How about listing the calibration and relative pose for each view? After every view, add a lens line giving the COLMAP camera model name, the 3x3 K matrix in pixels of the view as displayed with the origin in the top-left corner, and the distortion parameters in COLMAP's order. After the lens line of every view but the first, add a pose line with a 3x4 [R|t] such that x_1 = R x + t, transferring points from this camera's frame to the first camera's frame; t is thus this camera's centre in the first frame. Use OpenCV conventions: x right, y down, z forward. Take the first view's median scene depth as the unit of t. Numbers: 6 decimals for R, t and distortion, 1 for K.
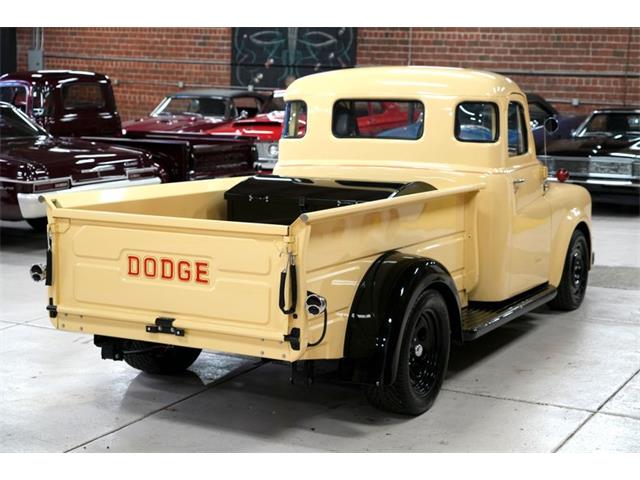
lens RADIAL K [[1103.9, 0, 320.0], [0, 1103.9, 240.1], [0, 0, 1]] dist [0.010092, 0.000000]
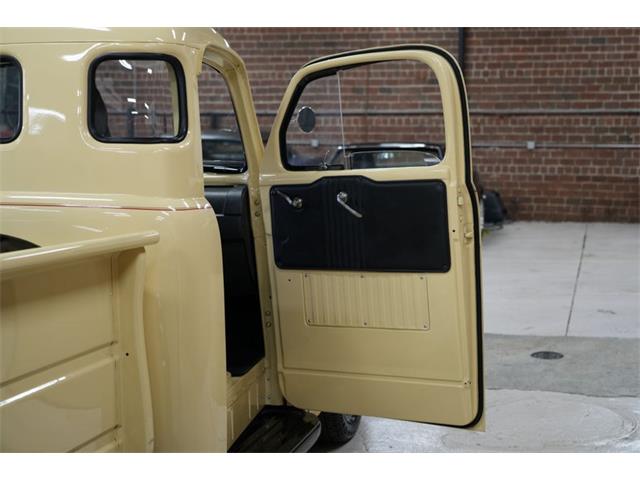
lens RADIAL K [[788.5, 0, 319.6], [0, 788.5, 238.8], [0, 0, 1]] dist [0.000819, 0.000000]
pose [[0.969753, -0.040279, 0.240741, 0.136232], [0.051989, 0.997743, -0.042486, -0.031512], [-0.238486, 0.053717, 0.969659, 0.677531]]
